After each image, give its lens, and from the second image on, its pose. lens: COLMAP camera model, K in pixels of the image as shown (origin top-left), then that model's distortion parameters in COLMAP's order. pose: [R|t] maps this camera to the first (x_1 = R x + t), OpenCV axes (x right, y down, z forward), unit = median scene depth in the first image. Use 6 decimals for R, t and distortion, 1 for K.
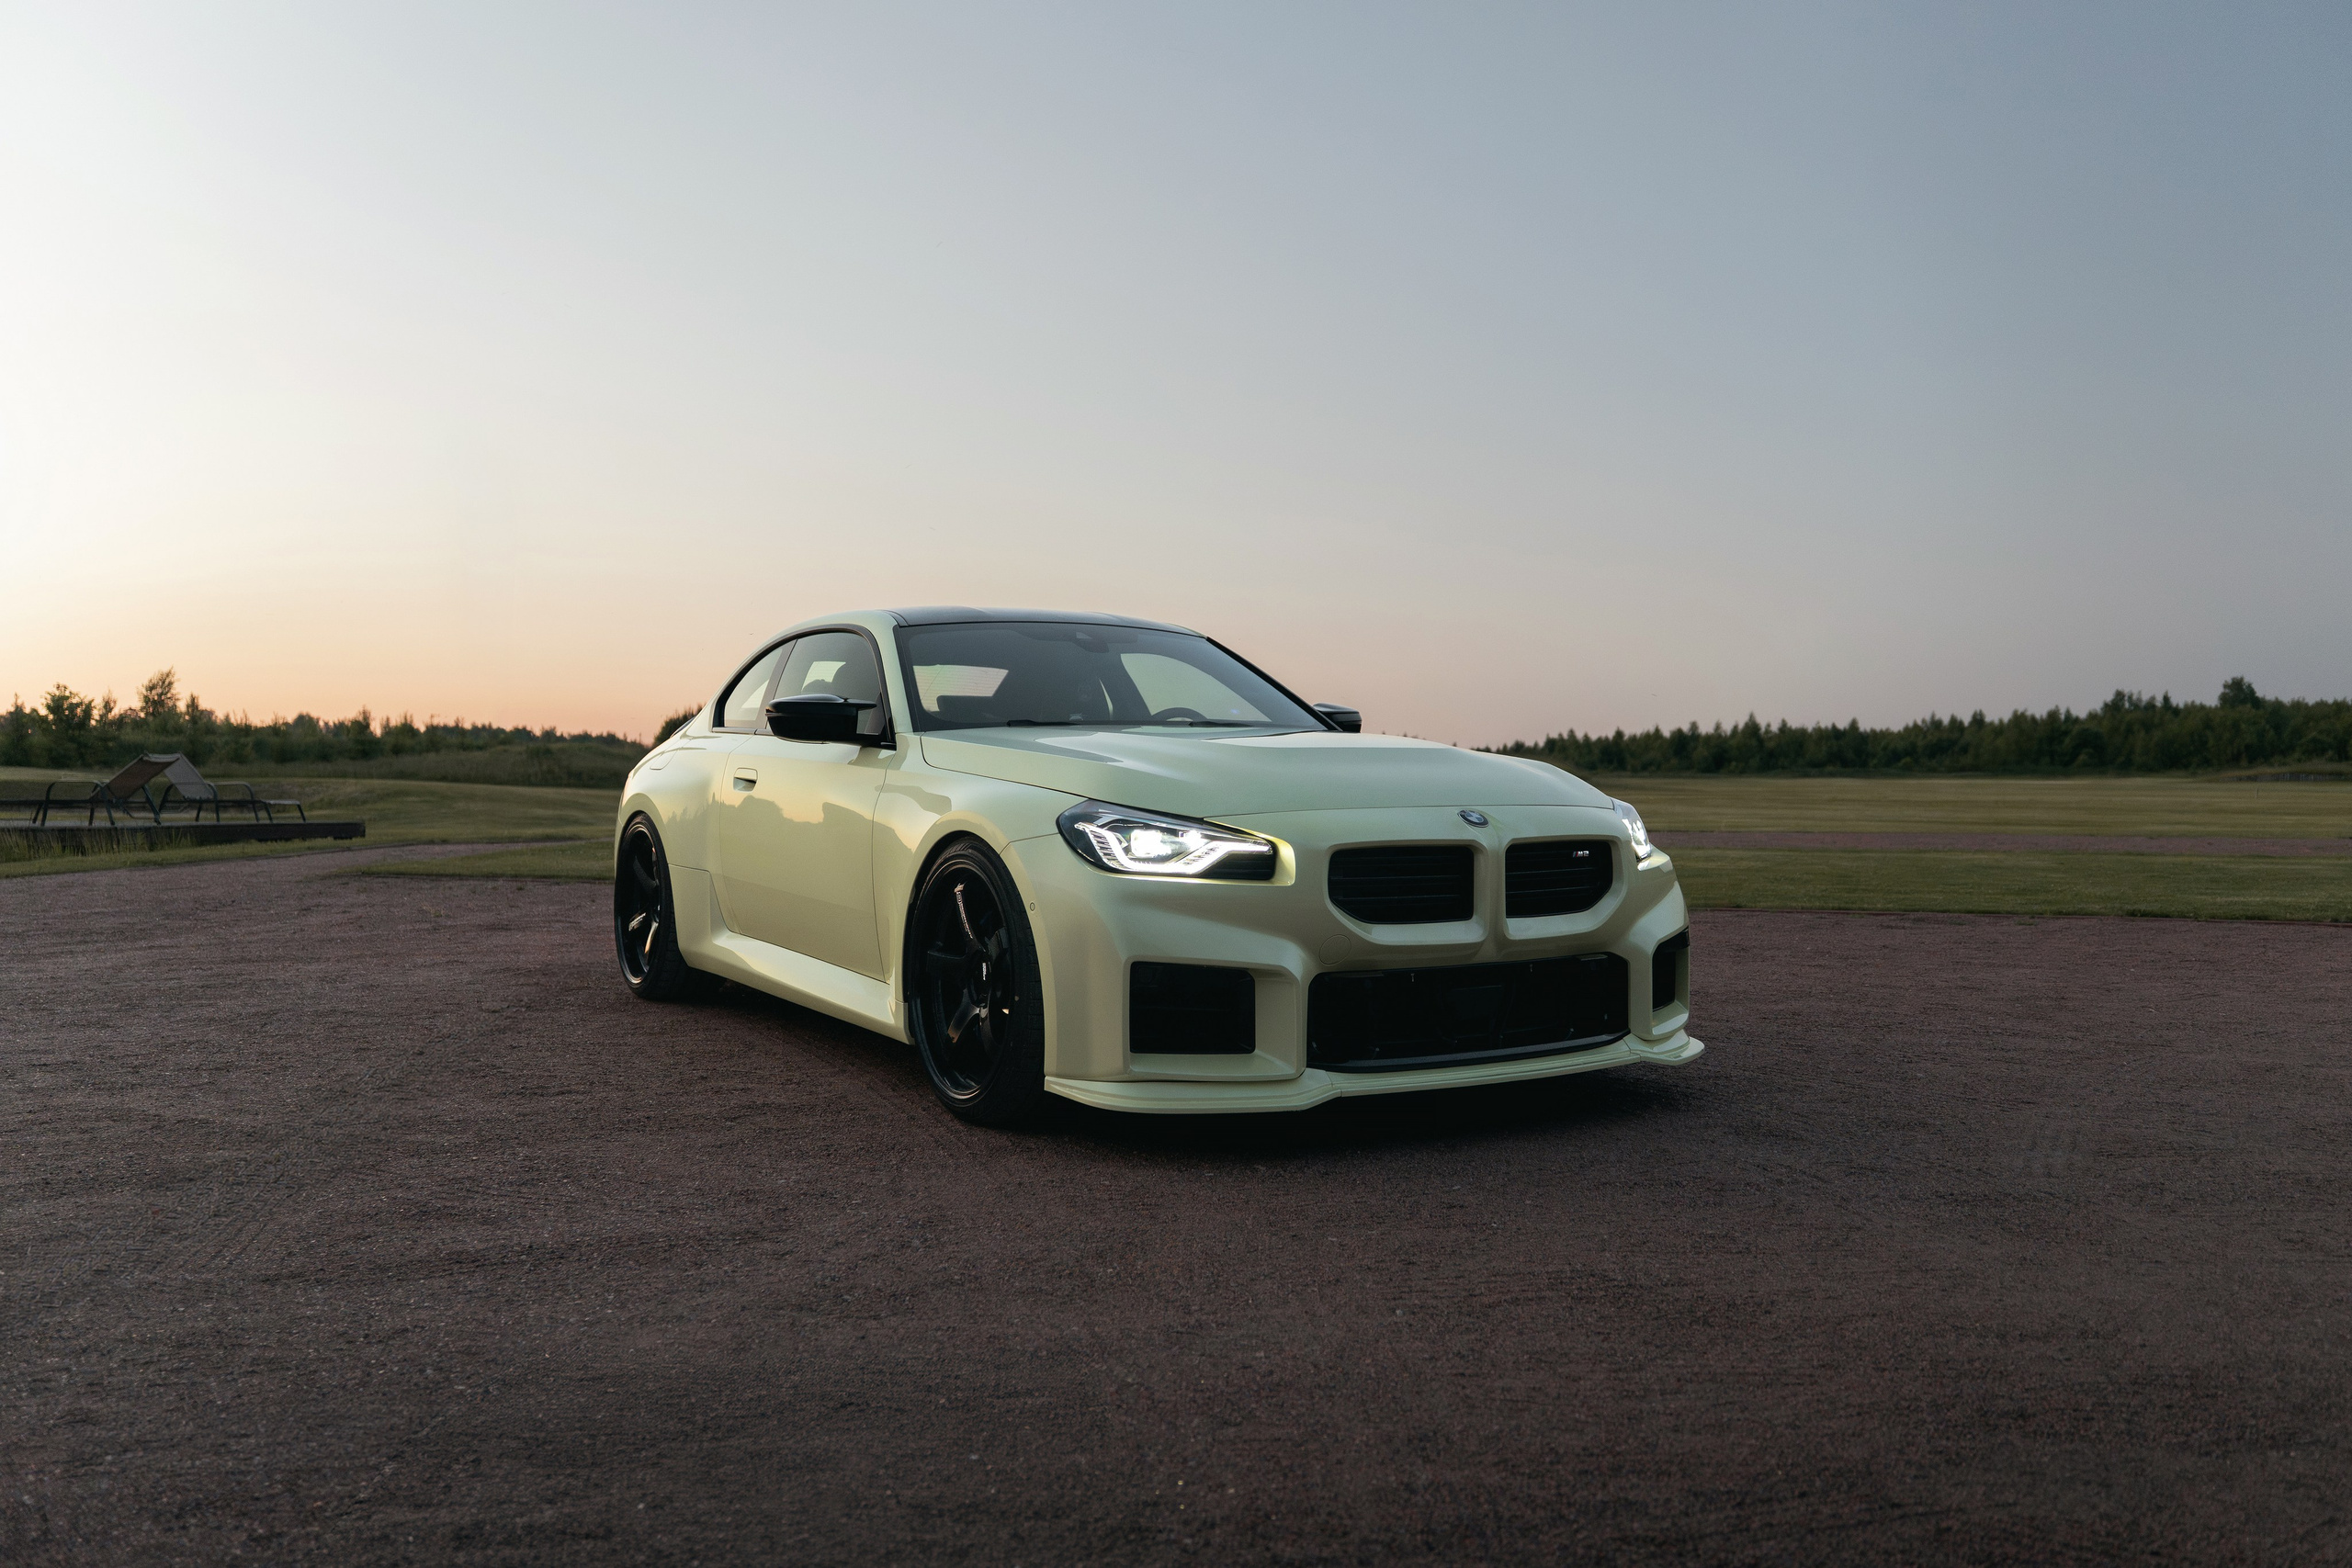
lens RADIAL K [[1873.8, 0, 1171.7], [0, 1873.8, 785.2], [0, 0, 1]] dist [0.024781, -0.032032]
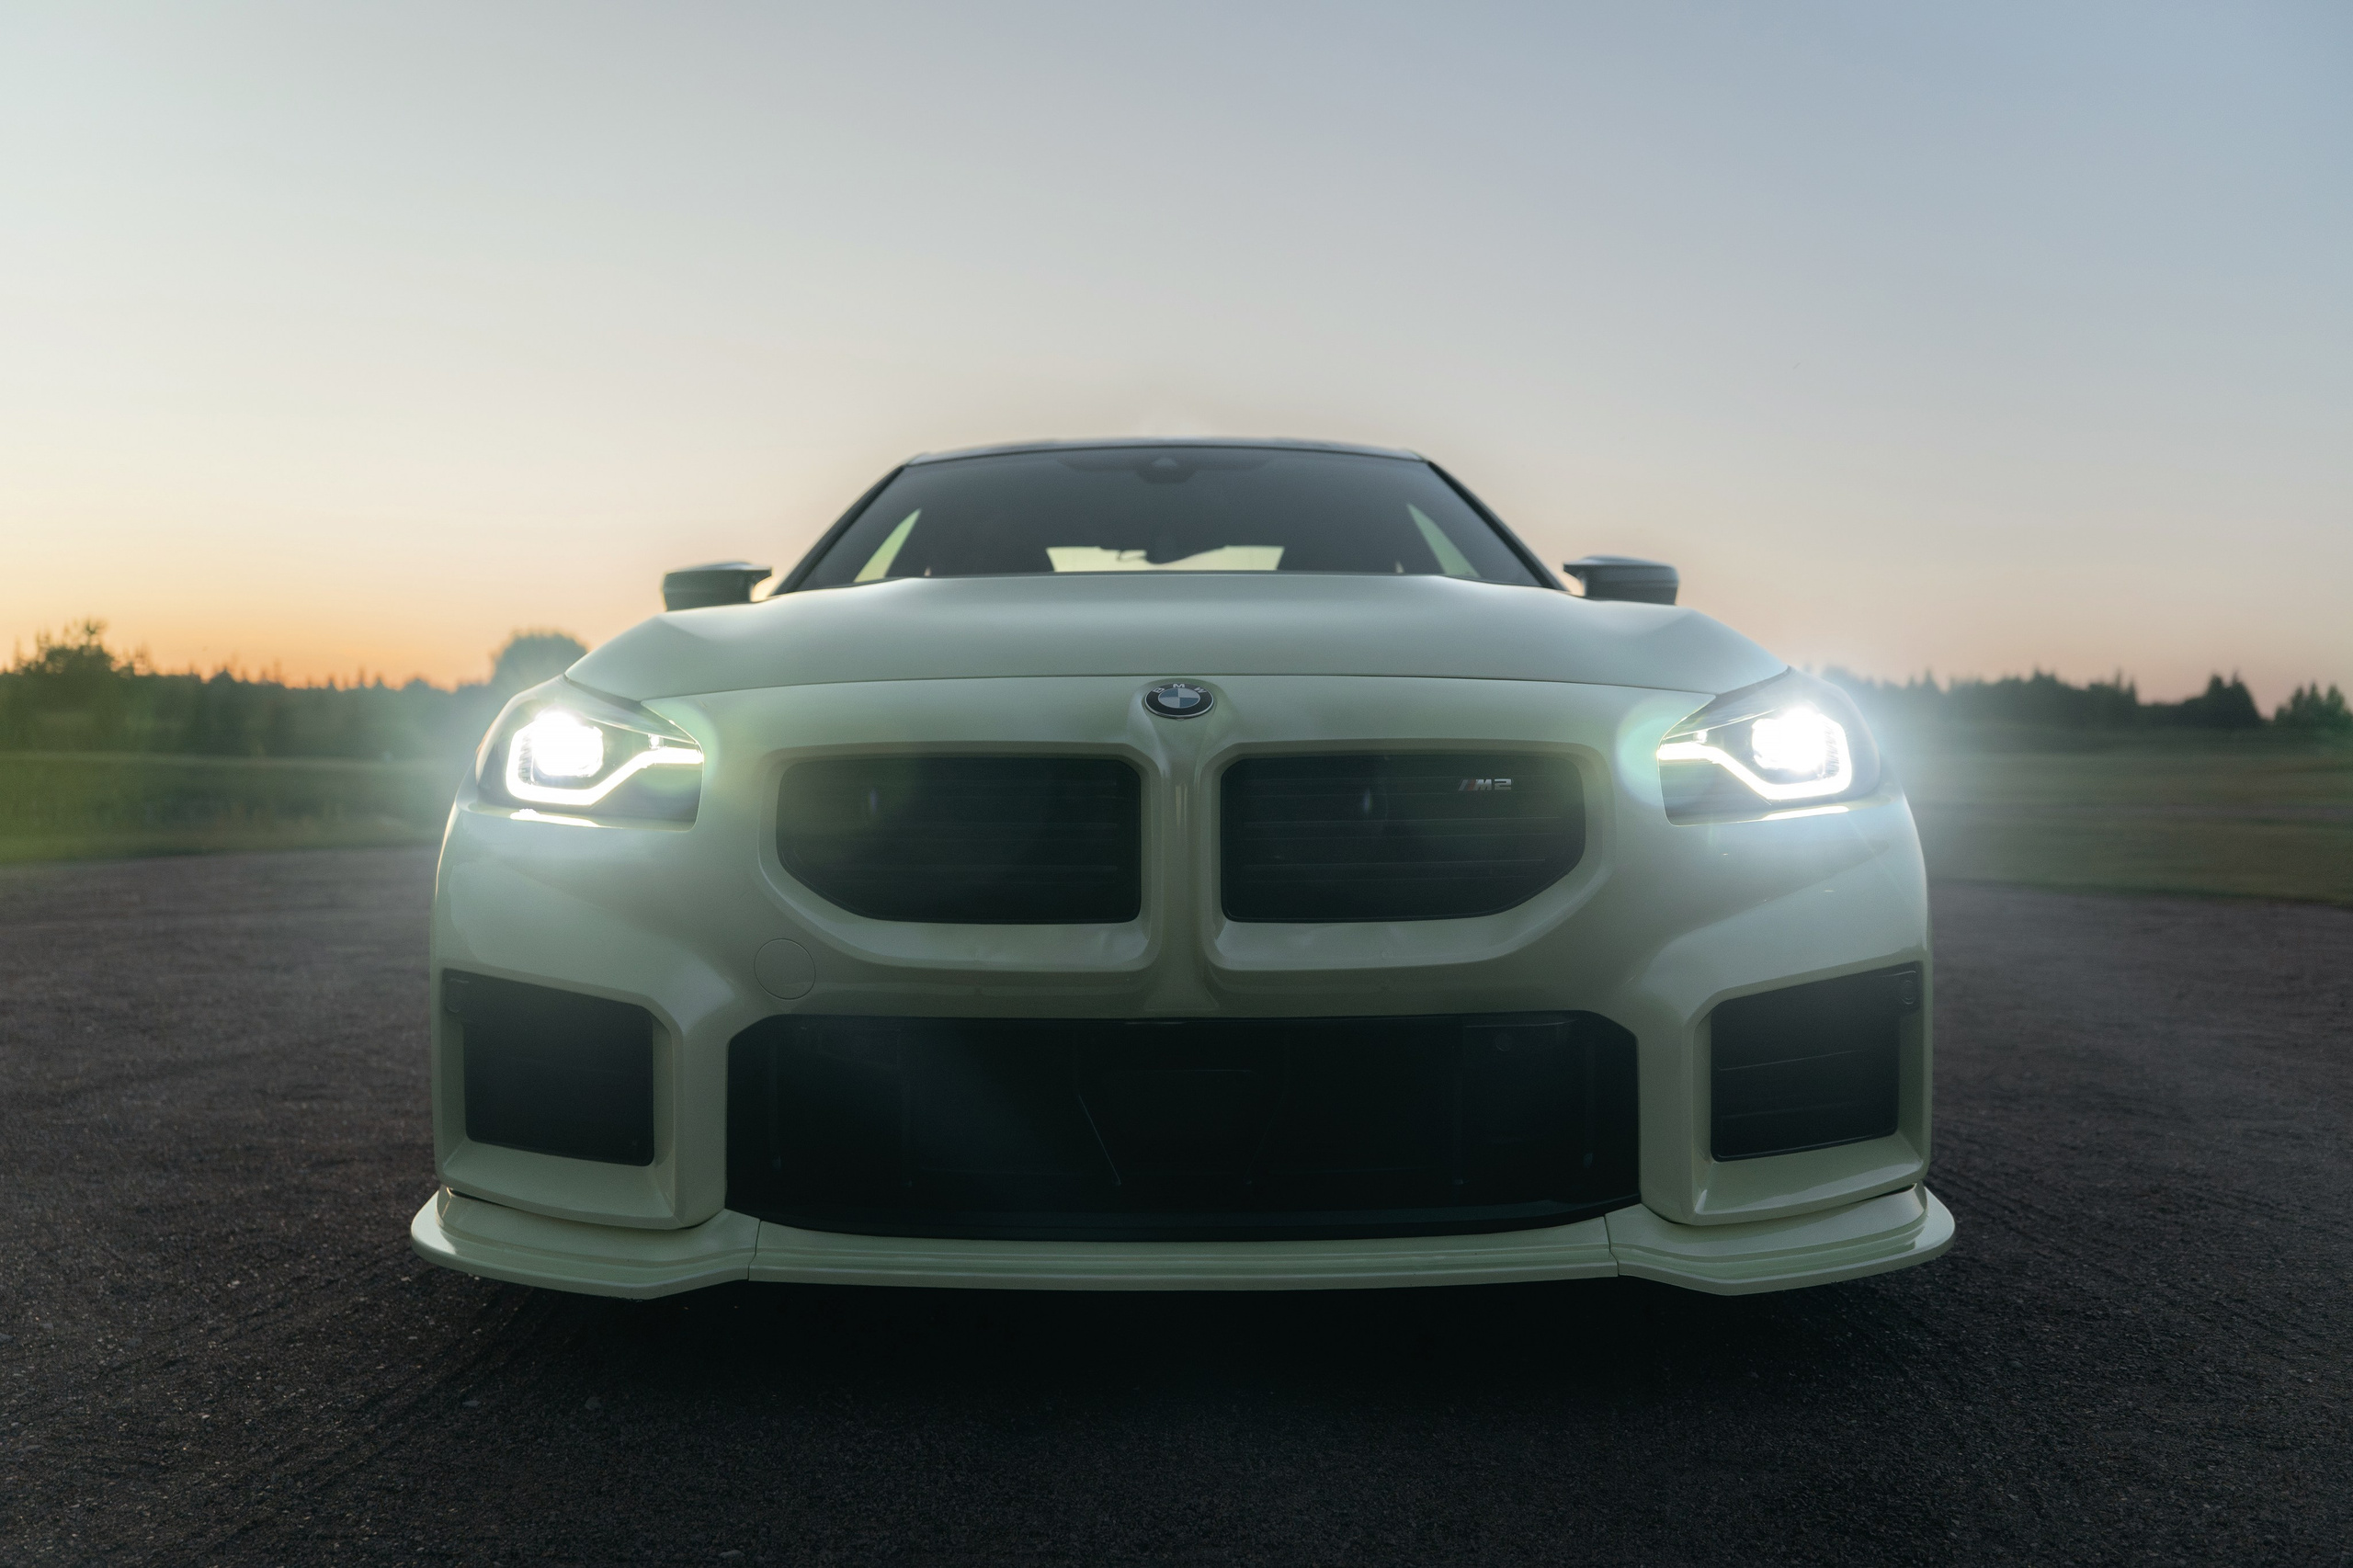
lens RADIAL K [[1879.4, 0, 1171.8], [0, 1879.4, 789.8], [0, 0, 1]] dist [-0.007808, -0.008790]
pose [[0.851310, 0.007405, -0.524611, 0.412912], [-0.002313, 0.999944, 0.010362, 0.035933], [0.524658, -0.007608, 0.851279, 0.629286]]
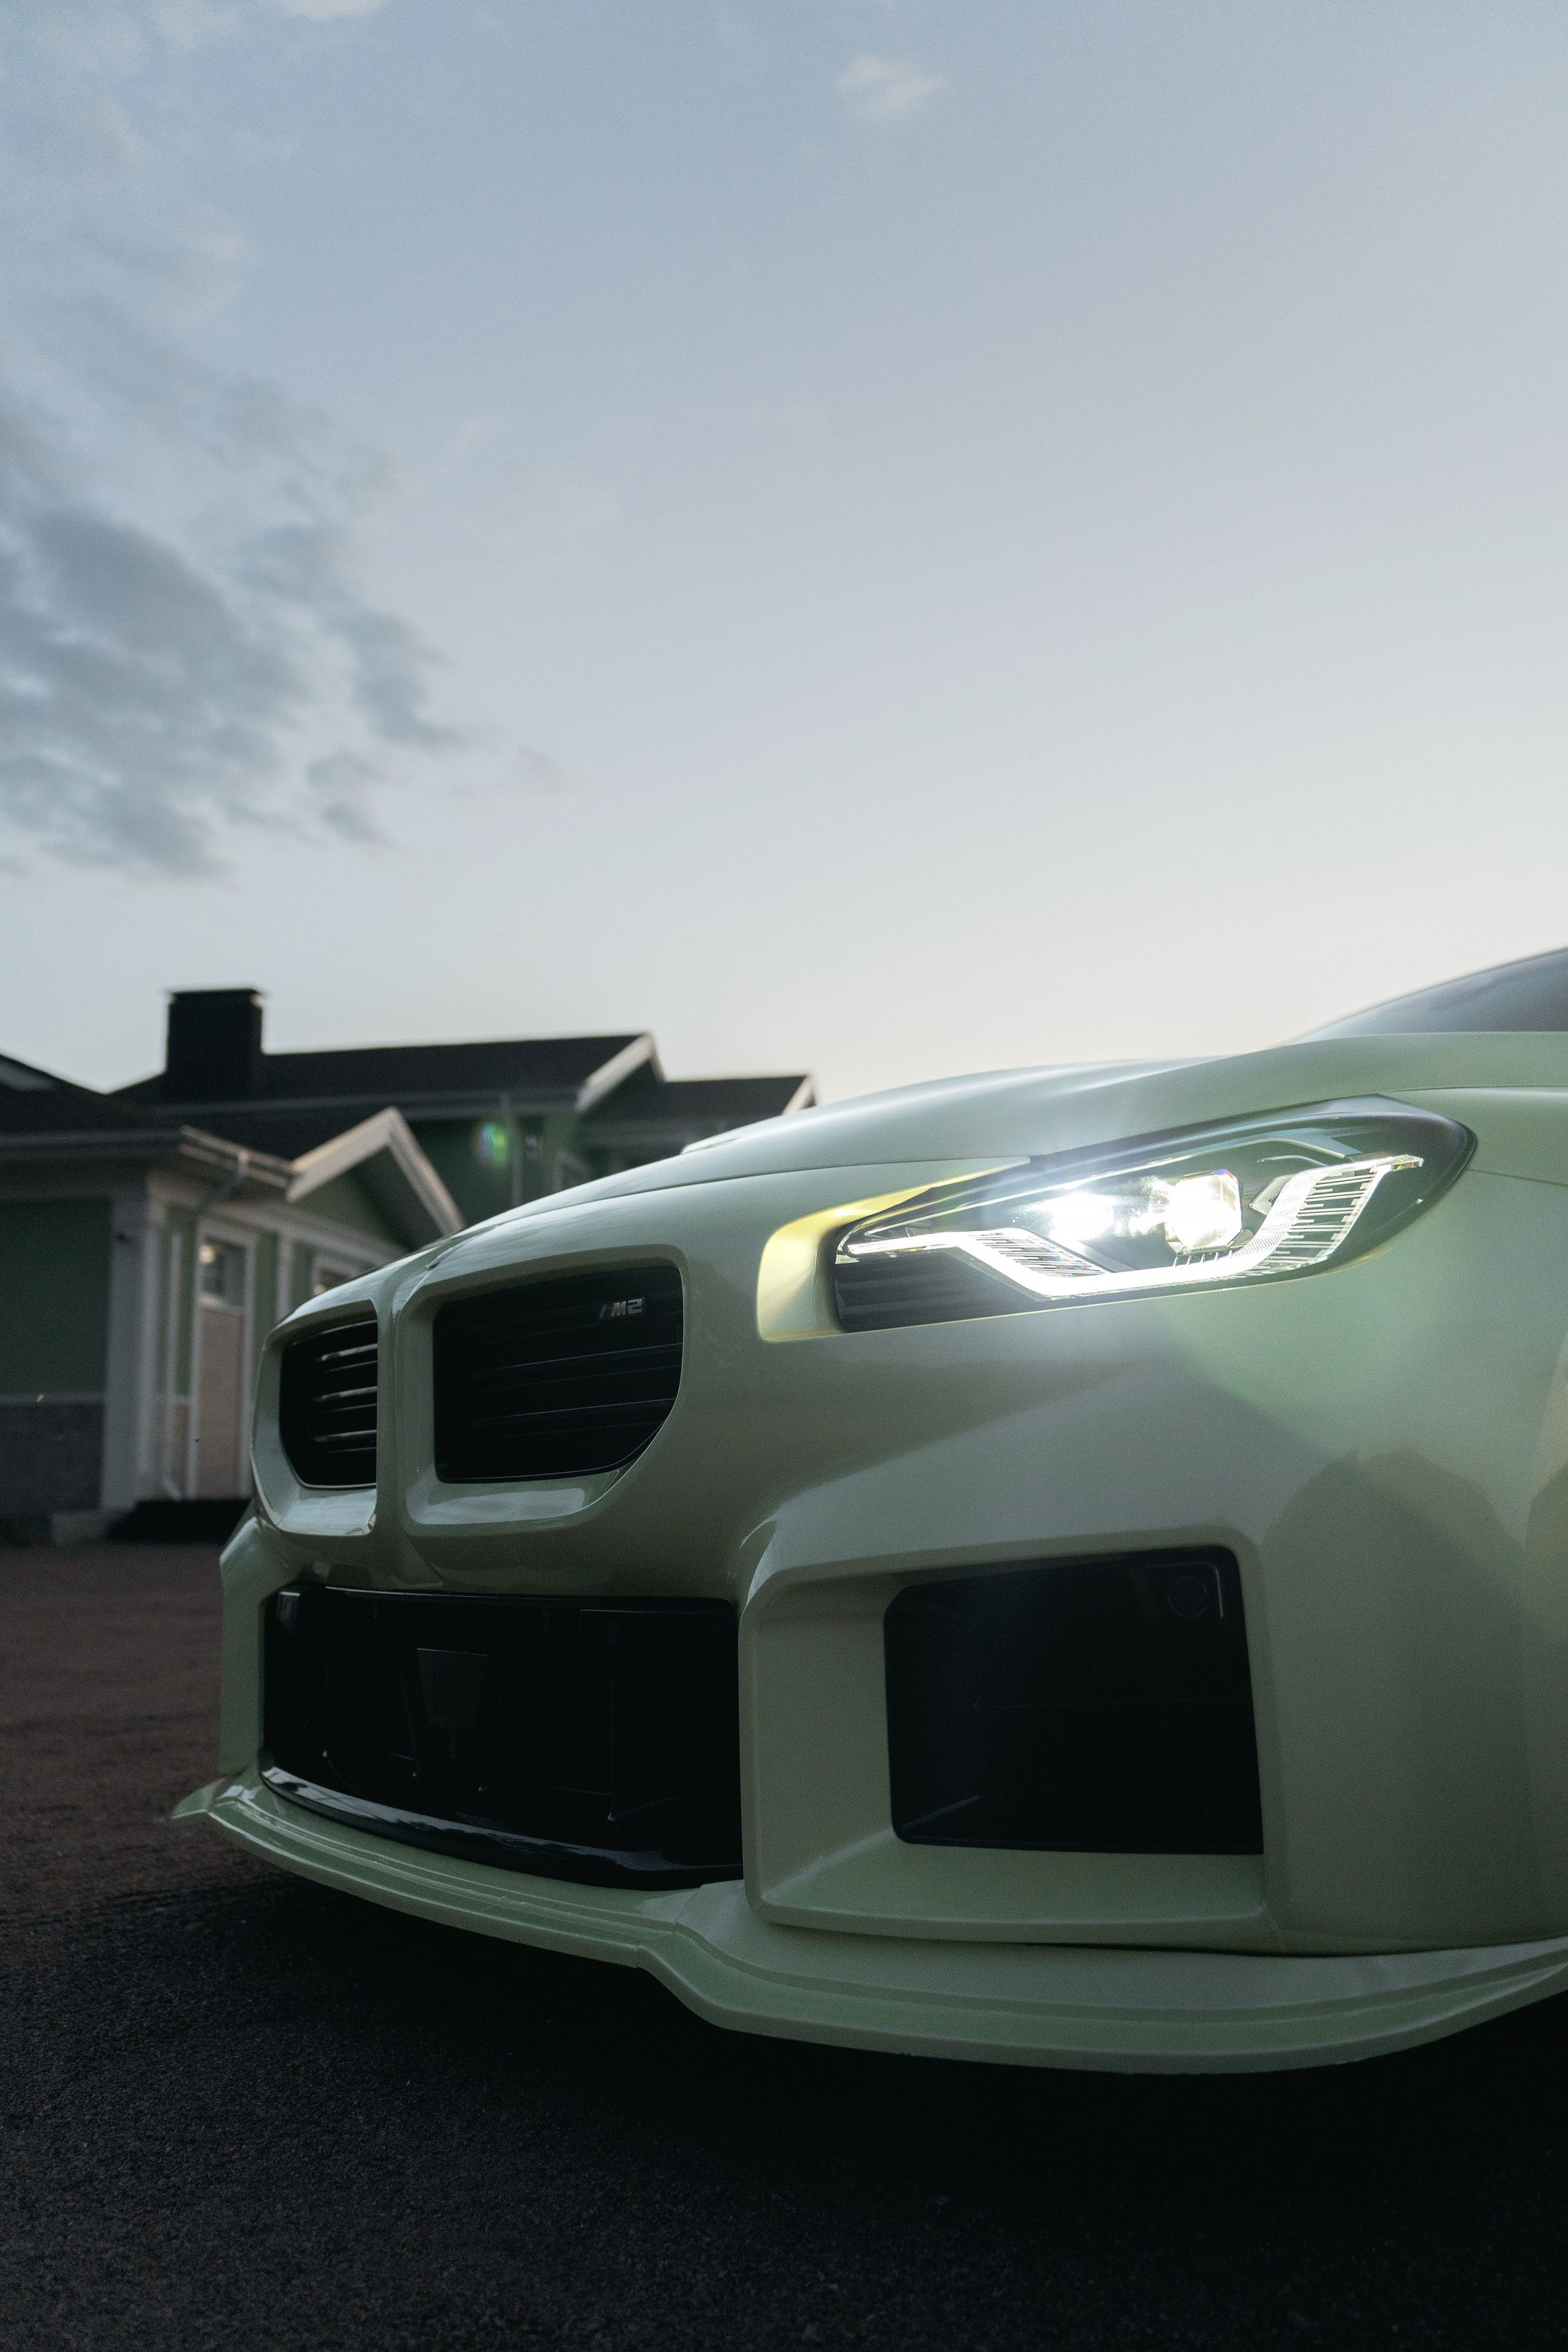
lens RADIAL K [[1873.9, 0, 781.8], [0, 1873.9, 1165.4], [0, 0, 1]] dist [0.024781, -0.032032]
pose [[0.081199, -0.181362, -0.980058, 0.616290], [0.023294, 0.983382, -0.180047, 0.080142], [0.996426, -0.008210, 0.084074, 1.070001]]
